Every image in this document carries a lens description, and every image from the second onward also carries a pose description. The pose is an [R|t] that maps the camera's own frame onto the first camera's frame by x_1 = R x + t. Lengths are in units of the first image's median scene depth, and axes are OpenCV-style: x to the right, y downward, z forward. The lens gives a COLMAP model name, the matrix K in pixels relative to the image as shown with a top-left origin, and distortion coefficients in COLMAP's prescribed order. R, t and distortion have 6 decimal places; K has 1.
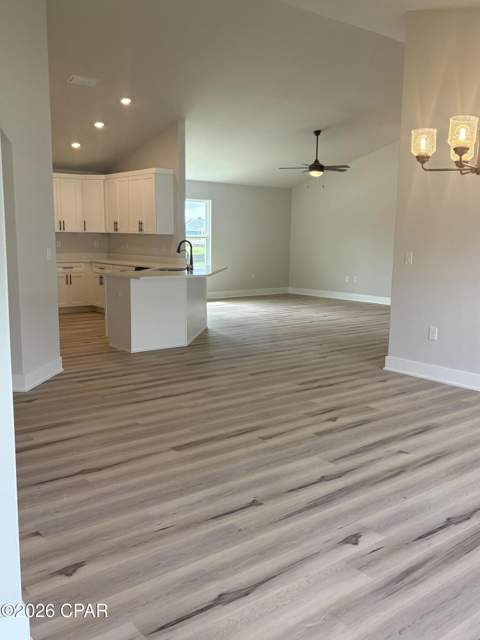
lens RADIAL K [[604.0, 0, 227.4], [0, 604.0, 318.2], [0, 0, 1]] dist [0.020870, -0.023810]
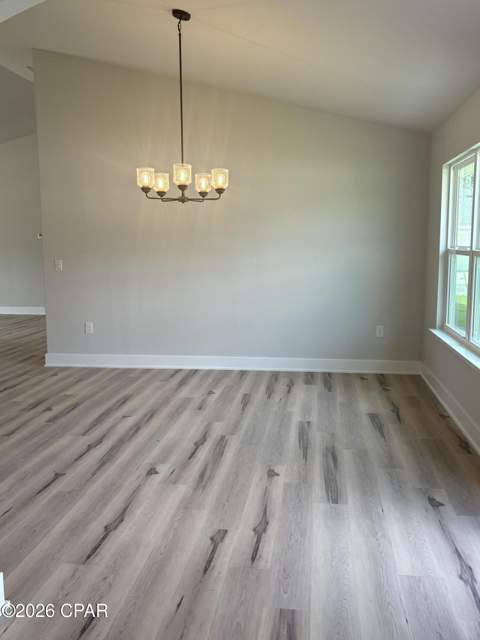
lens RADIAL K [[589.6, 0, 240.0], [0, 589.6, 320.0], [0, 0, 1]] dist [0.002461, -0.013452]
pose [[0.735129, -0.111335, 0.668723, -0.383126], [0.116266, 0.992513, 0.037430, 0.001974], [-0.667883, 0.050234, 0.742569, -0.098390]]
